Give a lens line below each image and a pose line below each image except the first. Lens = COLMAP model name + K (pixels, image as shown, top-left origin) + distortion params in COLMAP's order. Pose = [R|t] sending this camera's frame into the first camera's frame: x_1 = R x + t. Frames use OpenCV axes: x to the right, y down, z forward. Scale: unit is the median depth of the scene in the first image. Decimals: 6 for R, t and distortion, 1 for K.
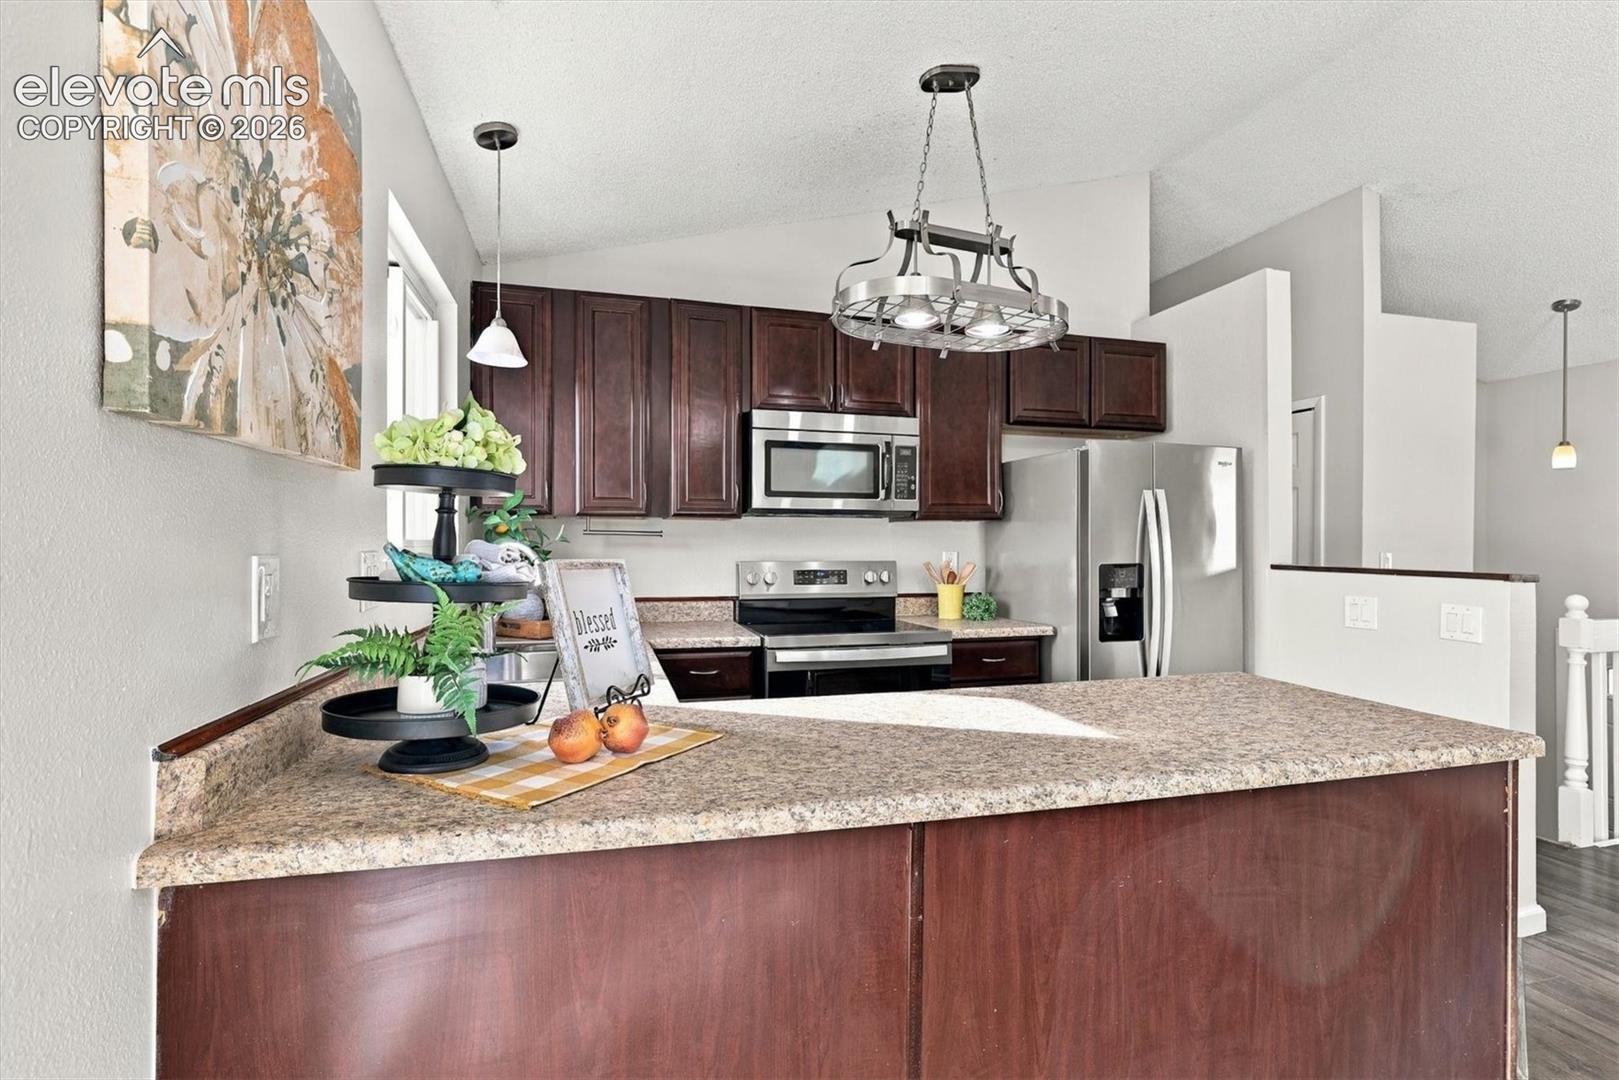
lens RADIAL K [[739.1, 0, 809.5], [0, 739.1, 540.0], [0, 0, 1]] dist [0.001511, -0.000152]
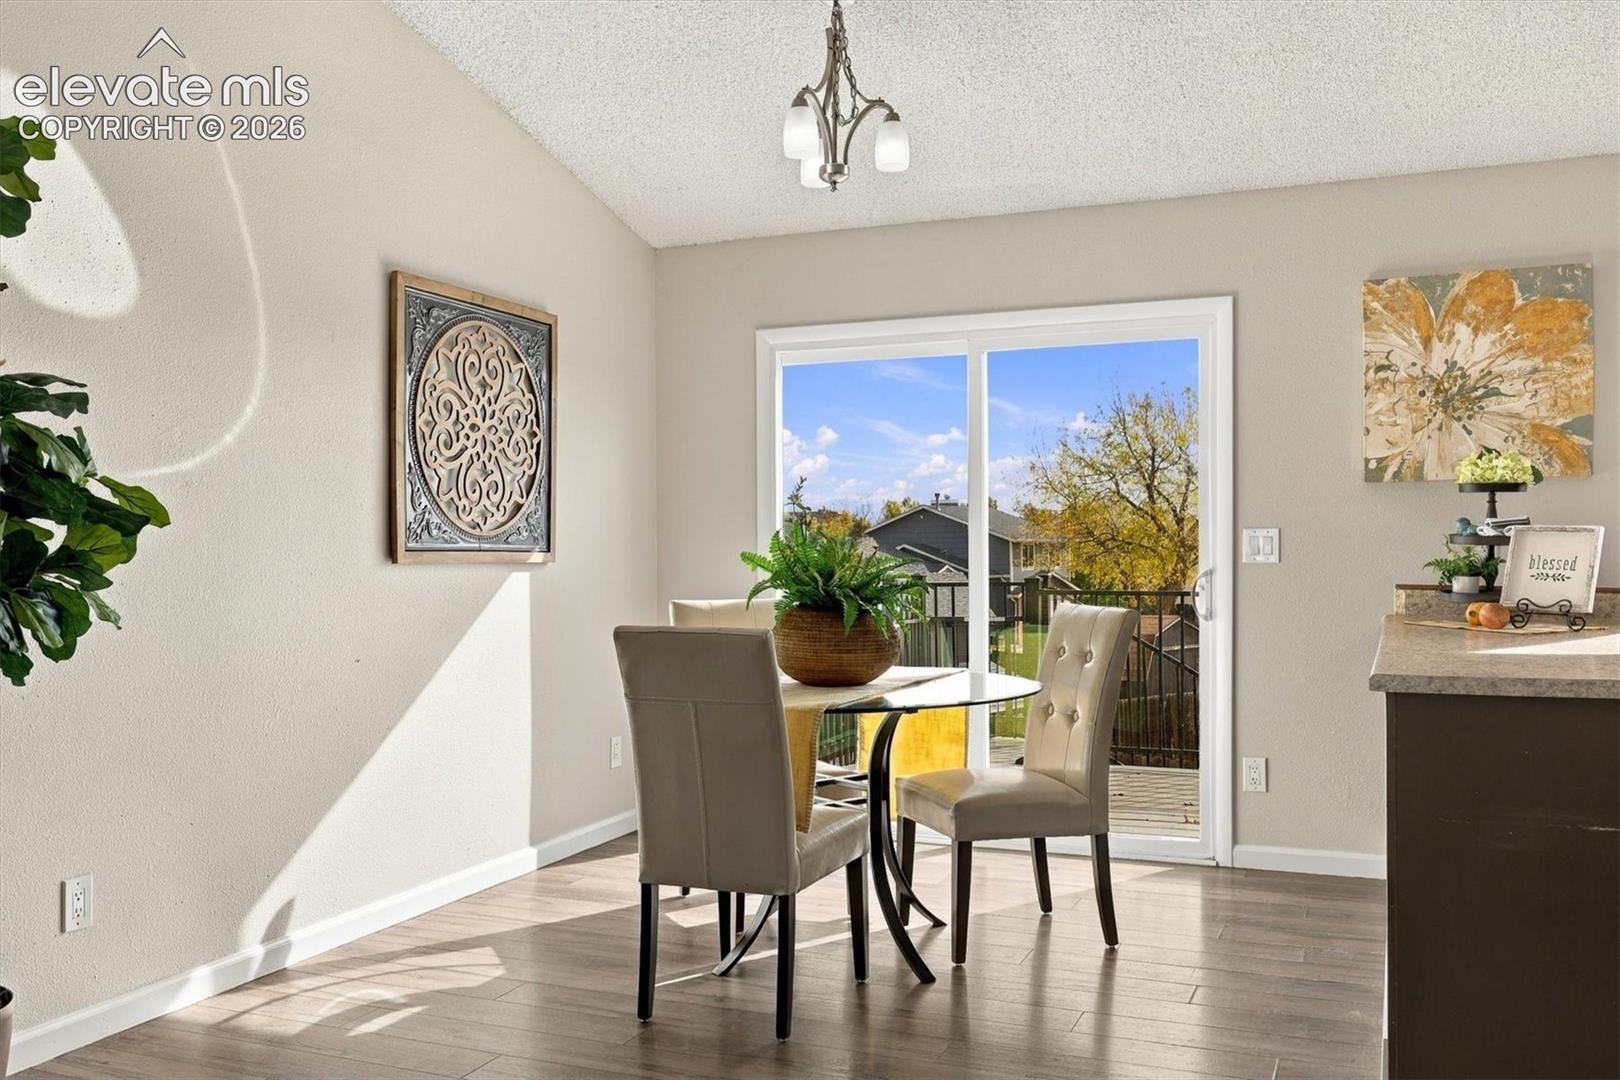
lens RADIAL K [[1432.7, 0, 810.6], [0, 1432.7, 559.4], [0, 0, 1]] dist [0.002038, 0.001734]
pose [[-0.621140, 0.011647, -0.783613, 1.440721], [0.008795, 0.999930, 0.007890, 0.027609], [0.783650, -0.001991, -0.621199, 0.751868]]
